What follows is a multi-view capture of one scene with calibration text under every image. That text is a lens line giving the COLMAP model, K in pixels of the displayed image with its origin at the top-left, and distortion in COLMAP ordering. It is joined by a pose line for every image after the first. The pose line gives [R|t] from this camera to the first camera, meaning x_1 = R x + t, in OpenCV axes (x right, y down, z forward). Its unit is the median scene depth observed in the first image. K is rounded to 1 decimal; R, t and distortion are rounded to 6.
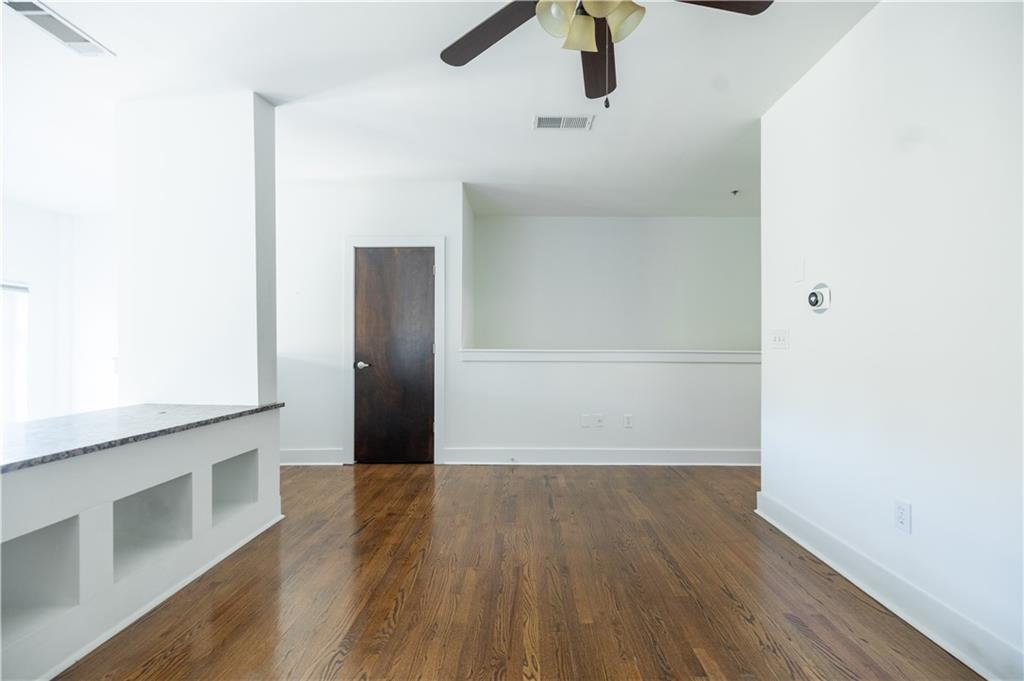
lens RADIAL K [[435.8, 0, 517.7], [0, 435.8, 349.2], [0, 0, 1]] dist [0.014740, -0.000603]
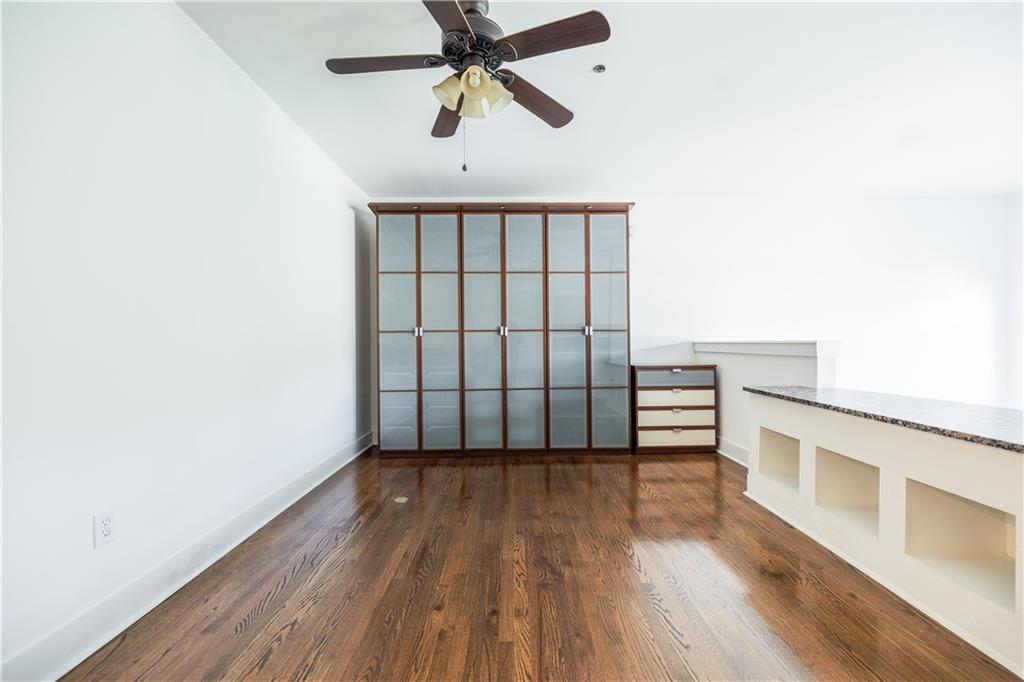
lens RADIAL K [[435.8, 0, 514.0], [0, 435.8, 345.5], [0, 0, 1]] dist [0.014740, -0.000603]
pose [[-0.999792, 0.007156, -0.019121, 0.036751], [0.006896, 0.999883, 0.013674, 0.000425], [0.019217, 0.013539, -0.999724, 1.218810]]
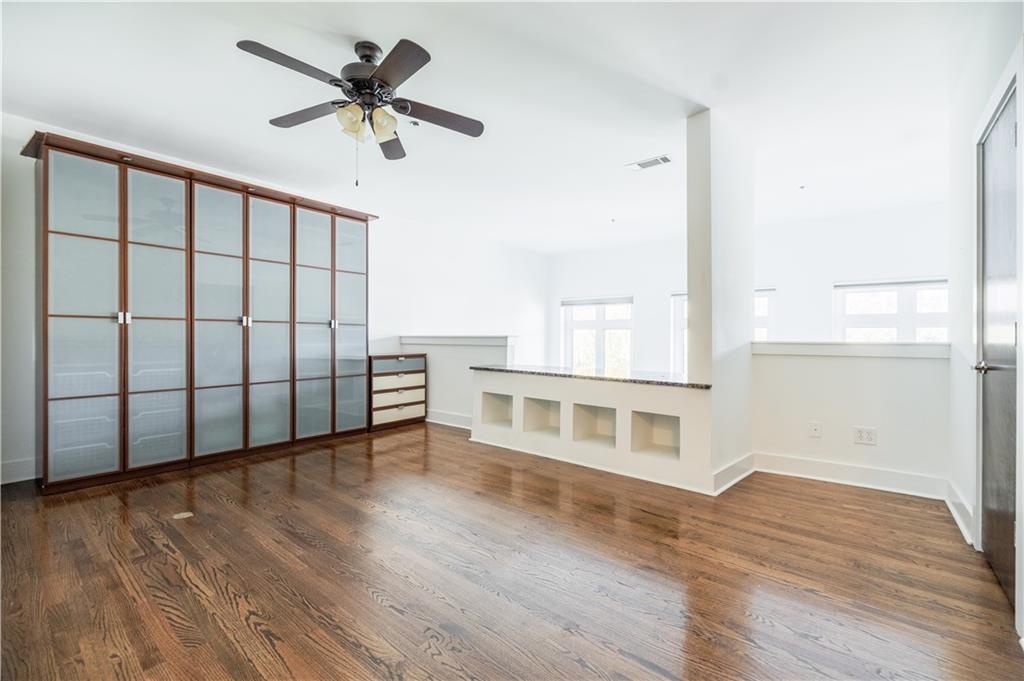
lens RADIAL K [[435.8, 0, 513.1], [0, 435.8, 339.6], [0, 0, 1]] dist [0.014740, -0.000603]
pose [[-0.631332, 0.001098, -0.775512, 0.563588], [-0.009950, 0.999905, 0.009516, 0.007196], [0.775449, 0.013724, -0.631261, 1.261064]]
